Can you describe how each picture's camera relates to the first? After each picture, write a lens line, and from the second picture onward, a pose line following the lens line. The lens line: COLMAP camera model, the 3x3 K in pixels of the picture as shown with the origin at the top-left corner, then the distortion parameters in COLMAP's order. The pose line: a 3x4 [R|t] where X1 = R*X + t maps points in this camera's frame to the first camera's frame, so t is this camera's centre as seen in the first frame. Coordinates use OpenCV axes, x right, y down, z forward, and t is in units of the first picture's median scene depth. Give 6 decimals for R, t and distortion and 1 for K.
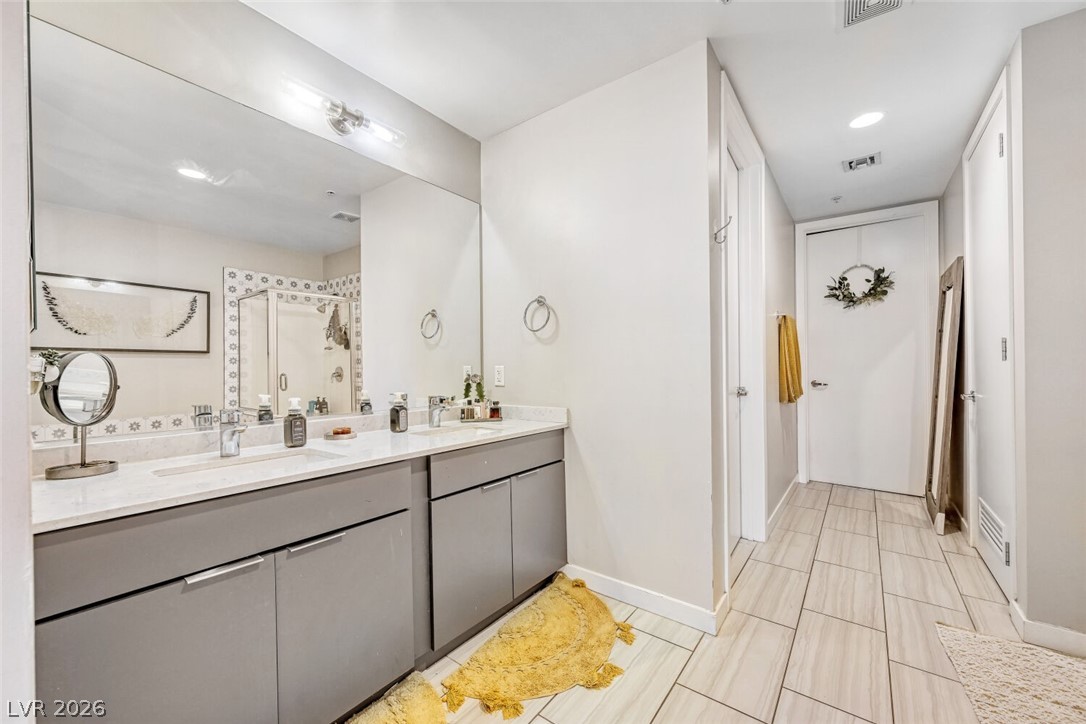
lens RADIAL K [[429.9, 0, 548.0], [0, 429.9, 369.5], [0, 0, 1]] dist [0.006242, -0.000123]
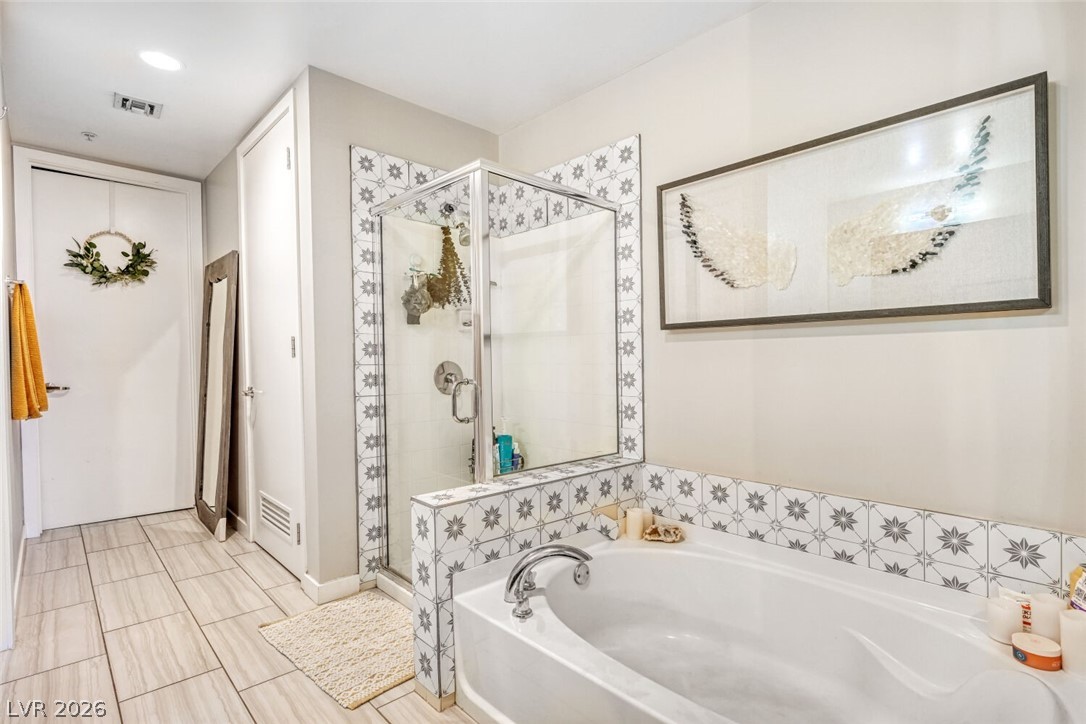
lens RADIAL K [[527.0, 0, 543.0], [0, 527.0, 362.0], [0, 0, 1]] dist [0.000606, -0.000174]
pose [[0.185826, -0.001449, 0.982582, -0.083318], [0.008053, 0.999968, -0.000048, -0.002781], [-0.982550, 0.007922, 0.185832, 0.088945]]
